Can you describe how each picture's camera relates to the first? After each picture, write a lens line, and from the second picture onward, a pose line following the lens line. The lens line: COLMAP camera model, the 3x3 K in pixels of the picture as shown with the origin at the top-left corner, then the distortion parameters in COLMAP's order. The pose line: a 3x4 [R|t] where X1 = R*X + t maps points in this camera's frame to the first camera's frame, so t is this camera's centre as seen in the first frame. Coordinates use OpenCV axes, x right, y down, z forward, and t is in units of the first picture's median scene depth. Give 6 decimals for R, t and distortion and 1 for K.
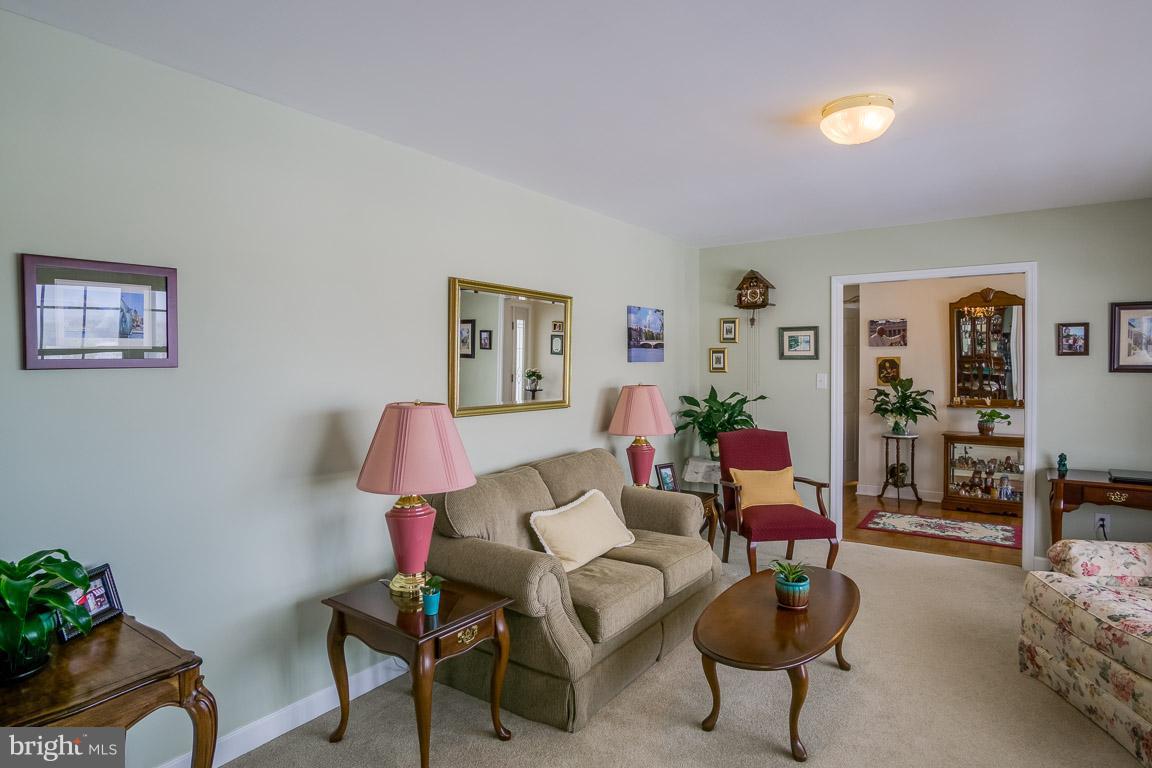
lens RADIAL K [[623.2, 0, 571.9], [0, 623.2, 380.5], [0, 0, 1]] dist [-0.007726, 0.000707]
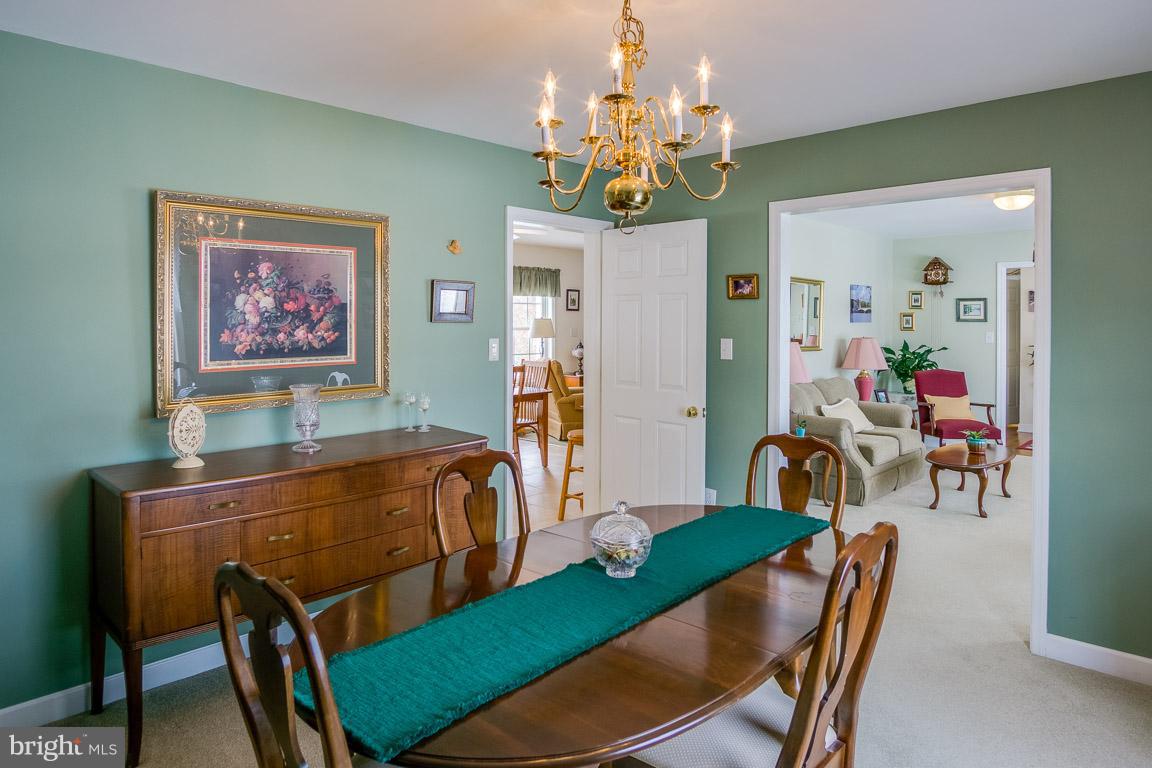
lens RADIAL K [[623.2, 0, 622.9], [0, 623.2, 325.4], [0, 0, 1]] dist [-0.007726, 0.000707]
pose [[0.990101, 0.011382, -0.139897, -0.225682], [-0.014268, 0.999705, -0.019640, 0.013518], [0.139632, 0.021442, 0.989971, -0.512547]]
